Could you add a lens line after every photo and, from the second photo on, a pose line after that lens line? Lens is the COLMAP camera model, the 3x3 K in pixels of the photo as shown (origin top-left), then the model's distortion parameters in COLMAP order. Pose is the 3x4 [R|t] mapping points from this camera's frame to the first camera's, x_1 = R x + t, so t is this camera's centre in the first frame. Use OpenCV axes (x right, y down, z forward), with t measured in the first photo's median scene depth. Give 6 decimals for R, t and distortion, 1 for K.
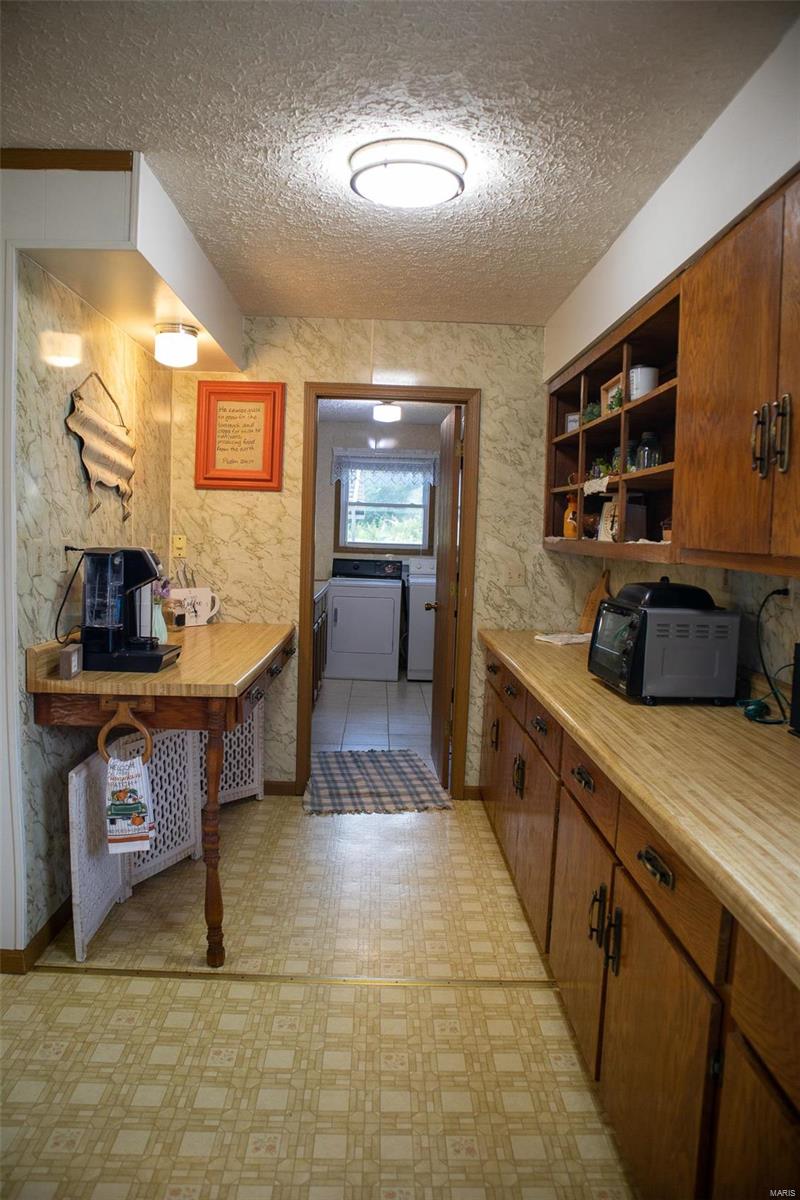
lens RADIAL K [[848.2, 0, 400.0], [0, 848.2, 600.0], [0, 0, 1]] dist [-0.127156, 0.083333]
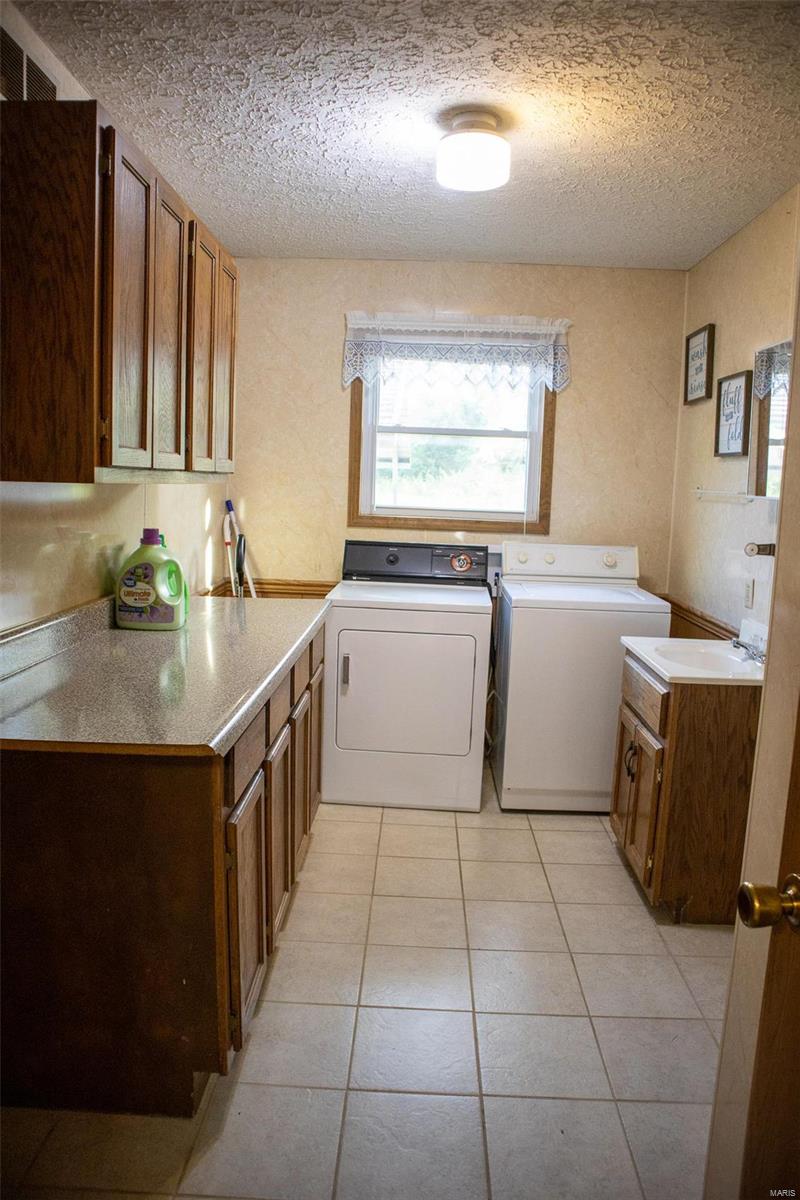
lens RADIAL K [[848.2, 0, 400.0], [0, 848.2, 600.0], [0, 0, 1]] dist [-0.127156, 0.083333]
pose [[0.998591, 0.008086, -0.052437, -0.021832], [-0.005307, 0.998584, 0.052928, -0.040334], [0.052791, -0.052575, 0.997221, 0.511005]]
